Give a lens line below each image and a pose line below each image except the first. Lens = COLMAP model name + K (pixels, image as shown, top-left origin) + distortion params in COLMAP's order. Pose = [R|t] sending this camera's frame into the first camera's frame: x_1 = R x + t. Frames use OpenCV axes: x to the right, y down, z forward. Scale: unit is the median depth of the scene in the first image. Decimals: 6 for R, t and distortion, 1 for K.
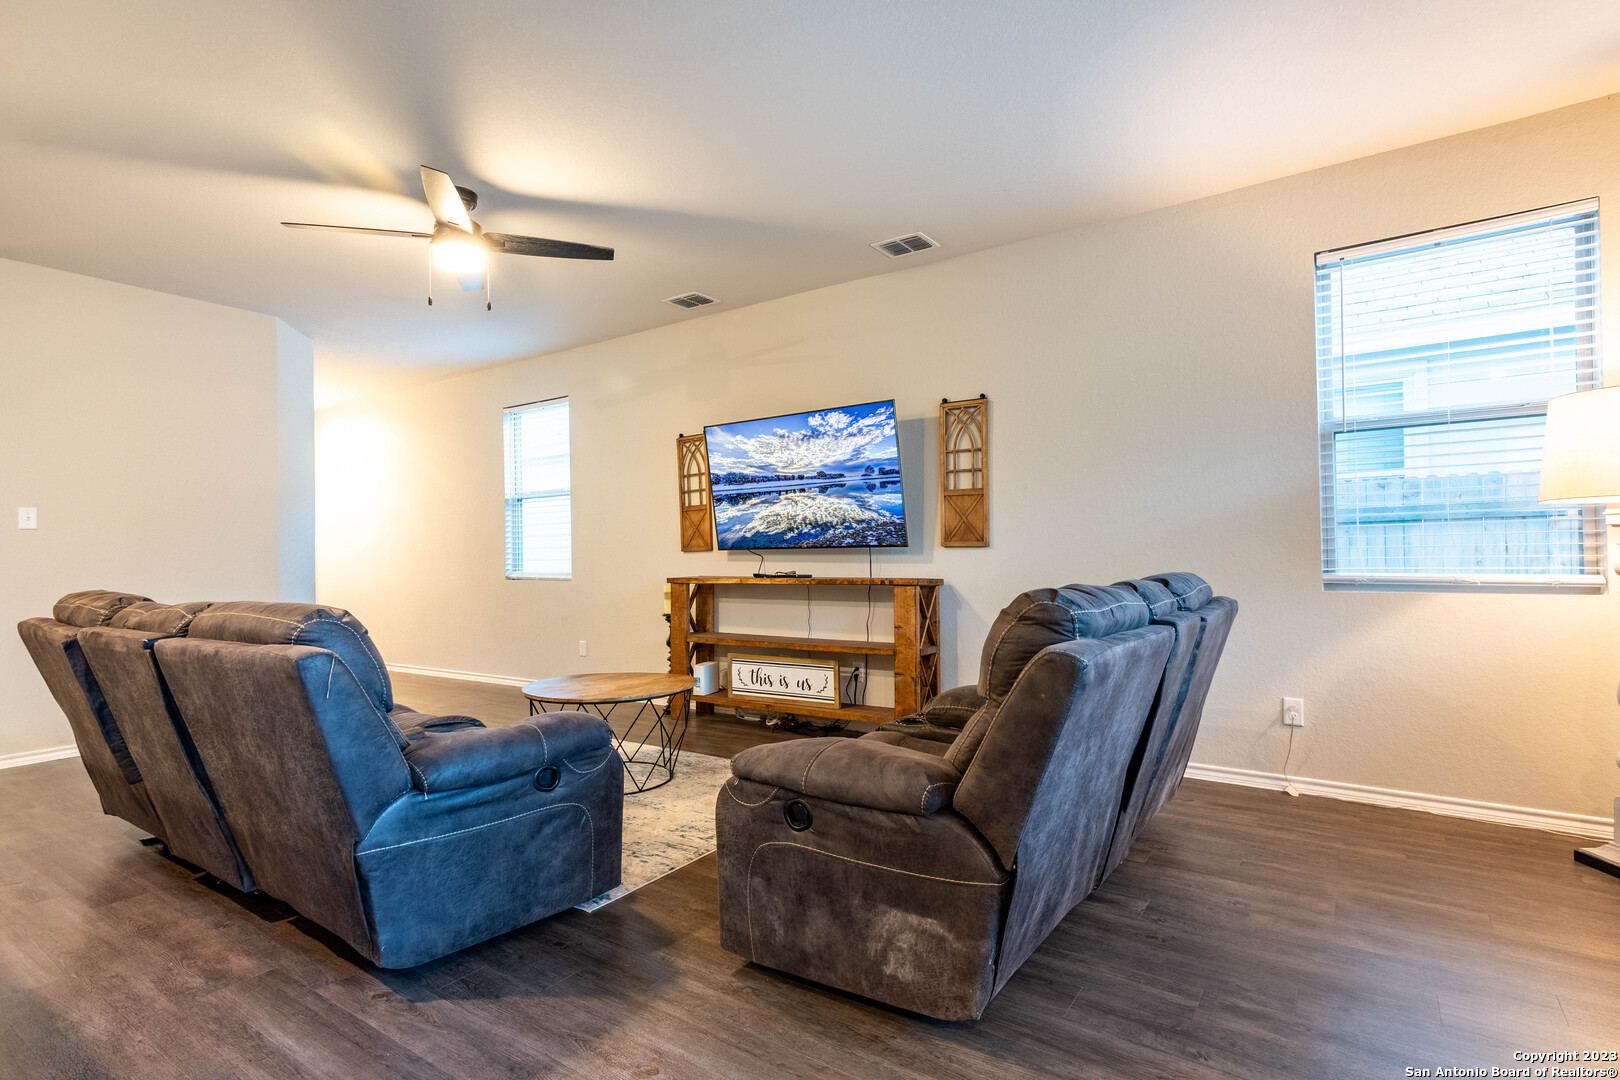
lens RADIAL K [[778.9, 0, 847.3], [0, 778.9, 547.5], [0, 0, 1]] dist [0.023527, -0.000096]
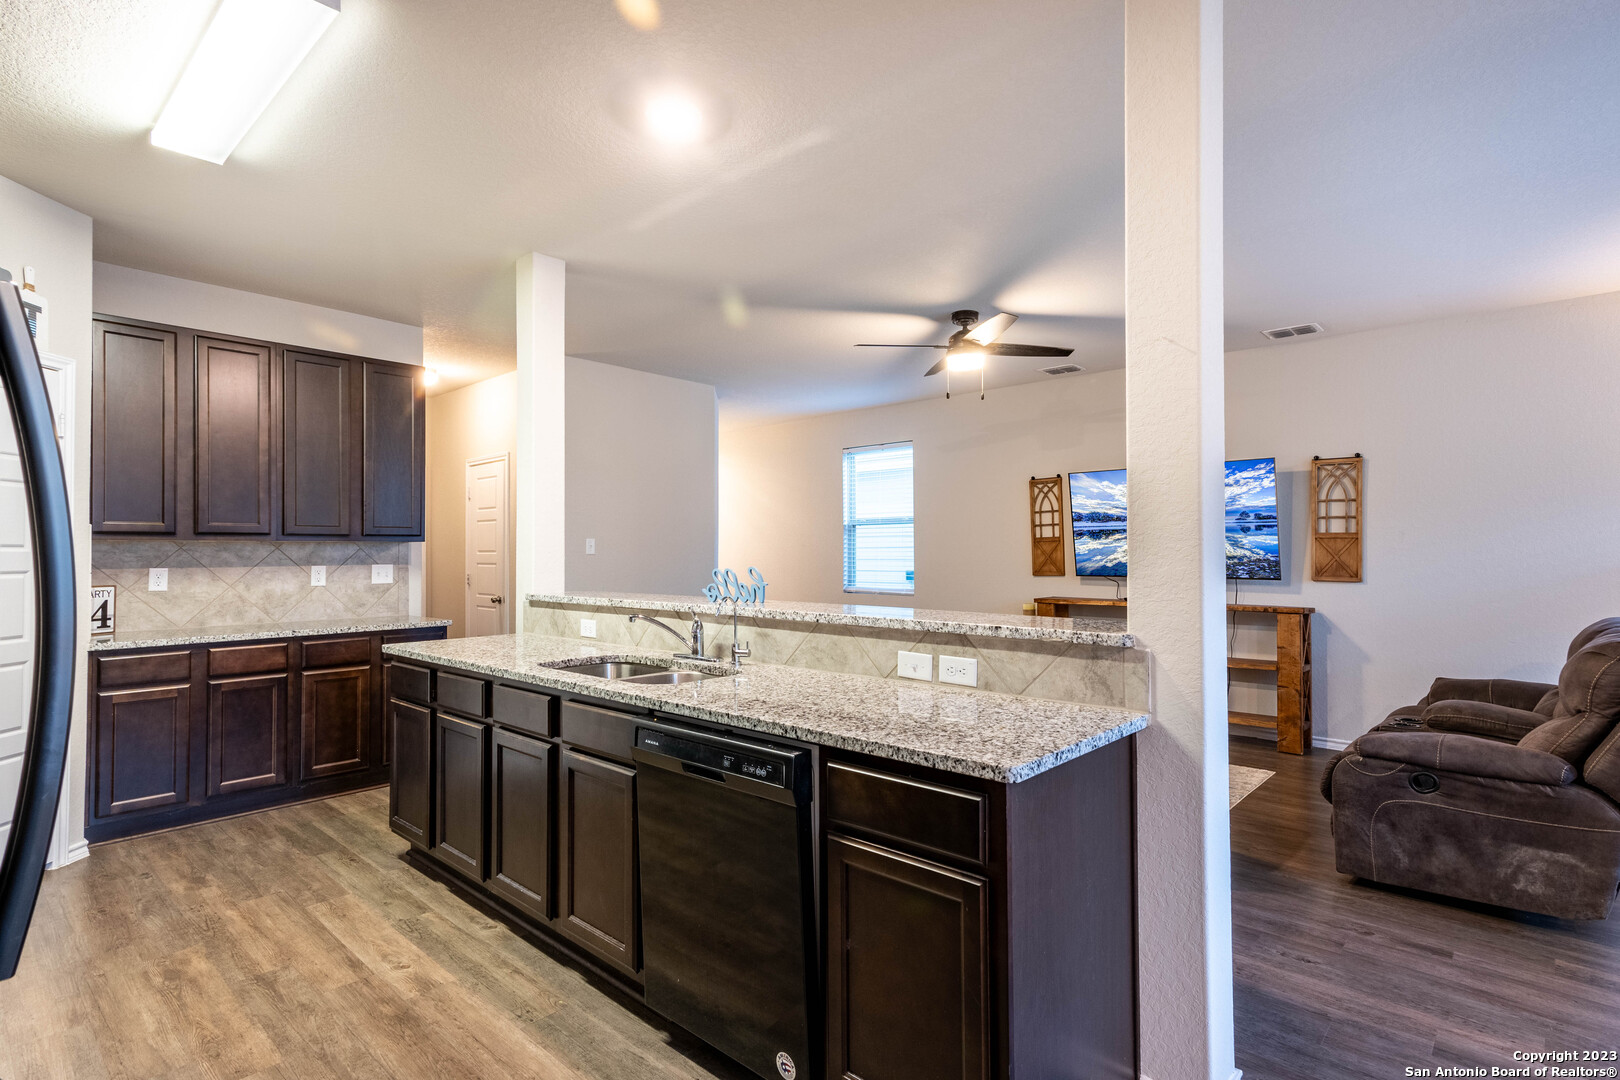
lens RADIAL K [[794.5, 0, 816.2], [0, 794.5, 545.5], [0, 0, 1]] dist [0.000631, 0.007363]
pose [[0.989221, 0.013567, -0.145798, -0.441239], [-0.014055, 0.999899, -0.002318, -0.040382], [0.145751, 0.004342, 0.989312, -0.300947]]
